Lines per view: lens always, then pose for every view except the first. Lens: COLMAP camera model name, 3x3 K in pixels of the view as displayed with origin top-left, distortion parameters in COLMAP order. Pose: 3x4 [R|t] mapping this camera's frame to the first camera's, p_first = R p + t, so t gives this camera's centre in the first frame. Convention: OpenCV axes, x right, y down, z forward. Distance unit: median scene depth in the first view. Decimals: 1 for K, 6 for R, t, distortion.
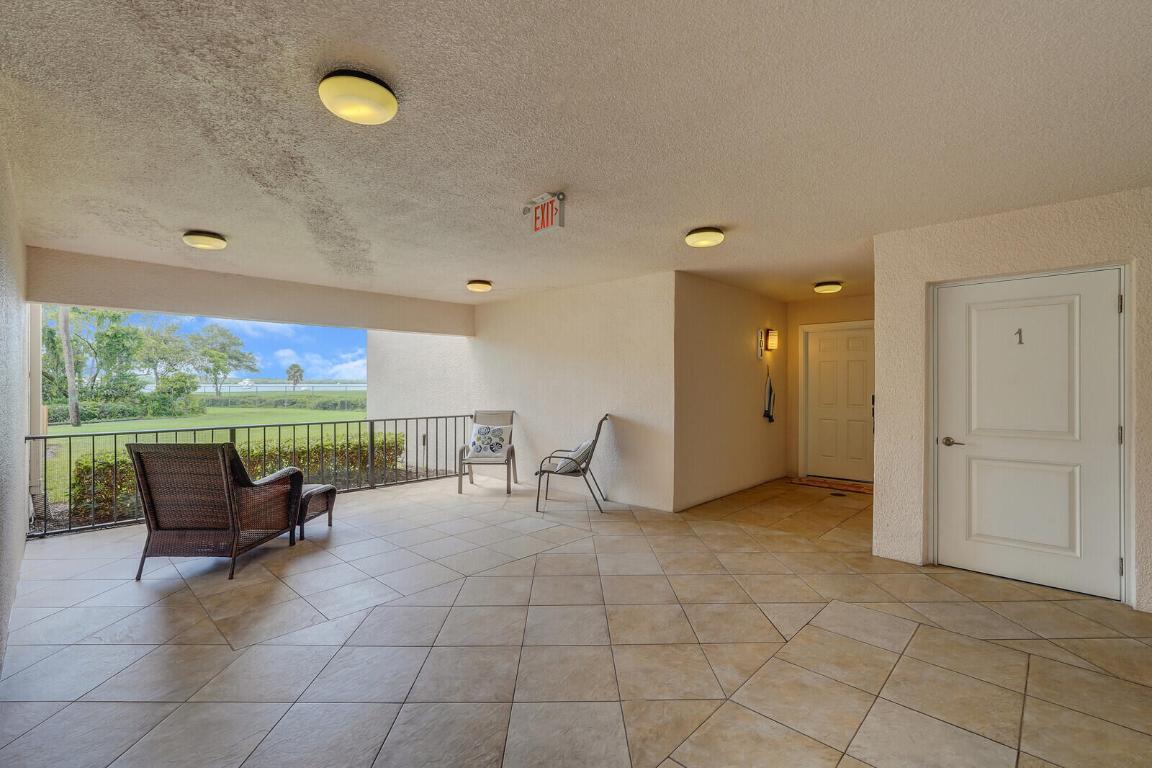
lens RADIAL K [[510.0, 0, 576.0], [0, 510.0, 384.0], [0, 0, 1]] dist [-0.000693, 0.000341]
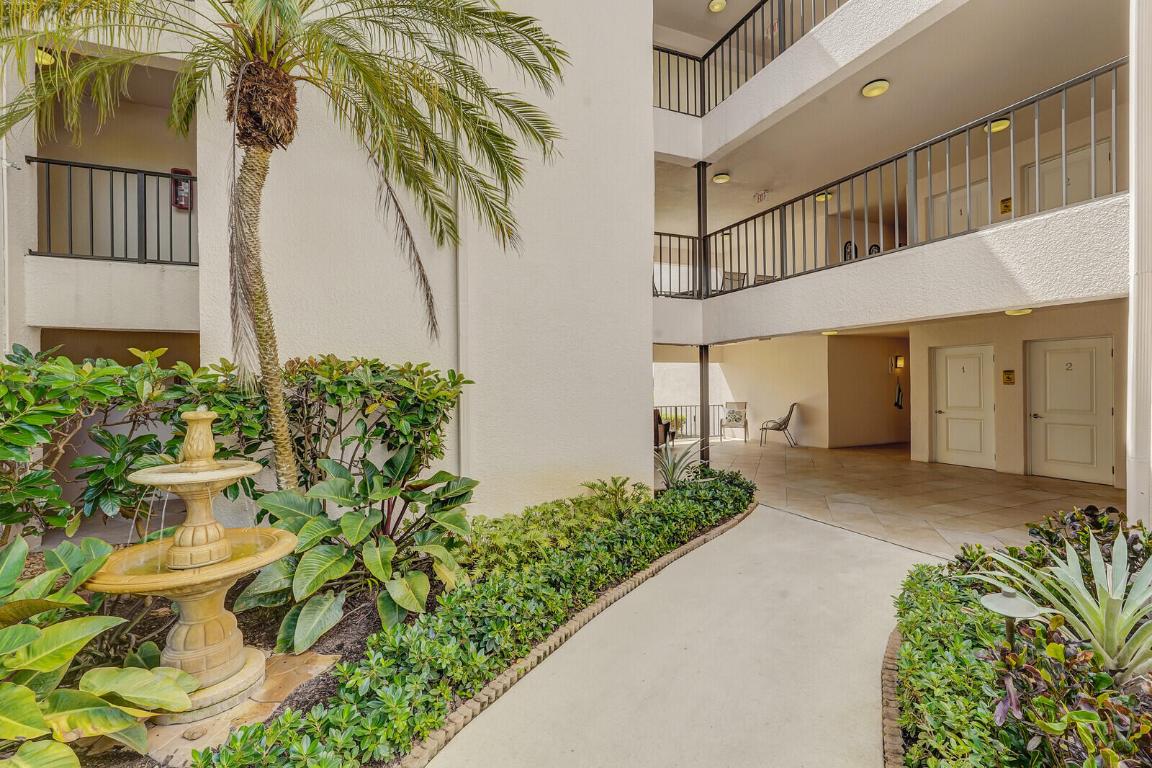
lens RADIAL K [[510.0, 0, 576.0], [0, 510.0, 384.0], [0, 0, 1]] dist [-0.000693, 0.000341]
pose [[0.912847, -0.014126, -0.408057, 0.098726], [0.014083, 0.999896, -0.003109, -0.025514], [0.408058, -0.002908, 0.912951, -1.311924]]
